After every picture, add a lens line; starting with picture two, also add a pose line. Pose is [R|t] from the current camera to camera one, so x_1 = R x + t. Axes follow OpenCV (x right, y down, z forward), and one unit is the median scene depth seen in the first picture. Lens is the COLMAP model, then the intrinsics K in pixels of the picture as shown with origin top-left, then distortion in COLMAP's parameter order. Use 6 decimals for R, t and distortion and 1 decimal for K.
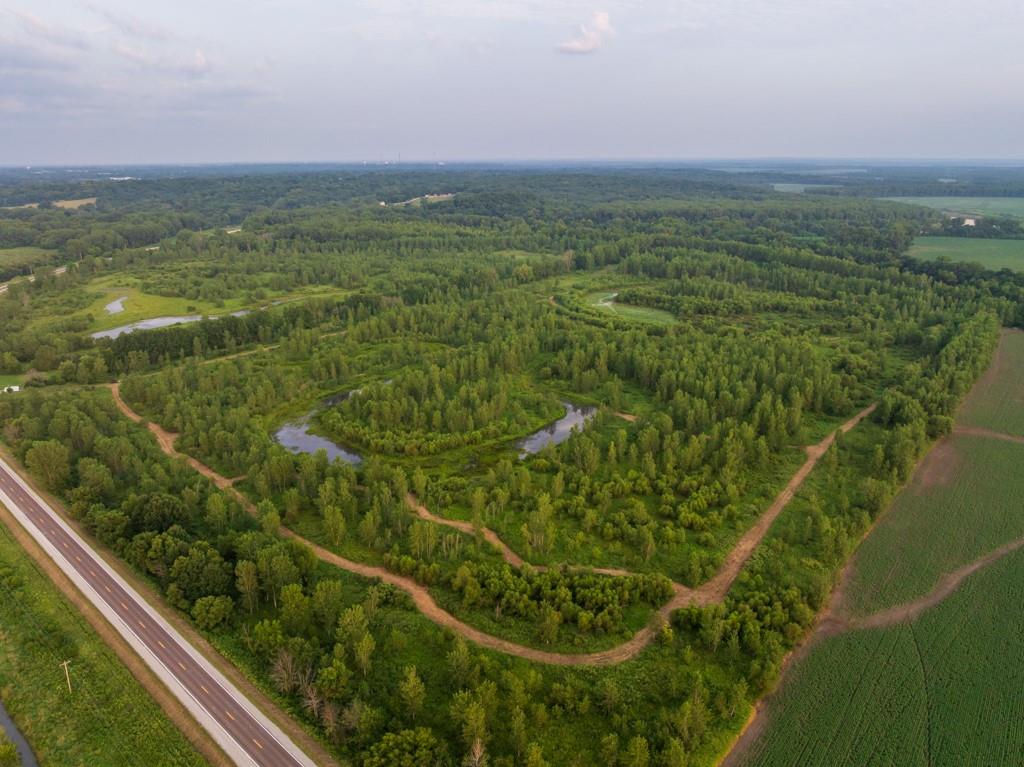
lens RADIAL K [[722.3, 0, 511.1], [0, 722.3, 385.5], [0, 0, 1]] dist [-0.034875, 0.011892]
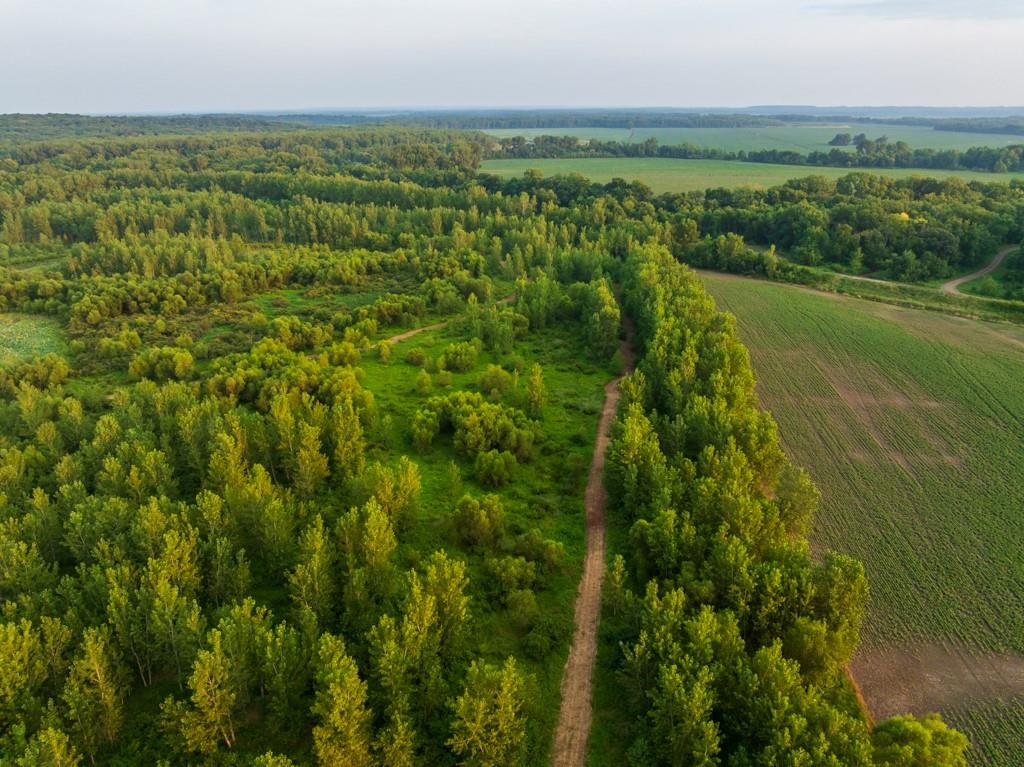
lens RADIAL K [[722.3, 0, 513.0], [0, 722.3, 382.9], [0, 0, 1]] dist [-0.034875, 0.011892]
pose [[0.836577, -0.196907, 0.511239, 0.218931], [0.168345, 0.980422, 0.102141, -0.059937], [-0.521343, 0.000616, 0.853347, 0.474690]]
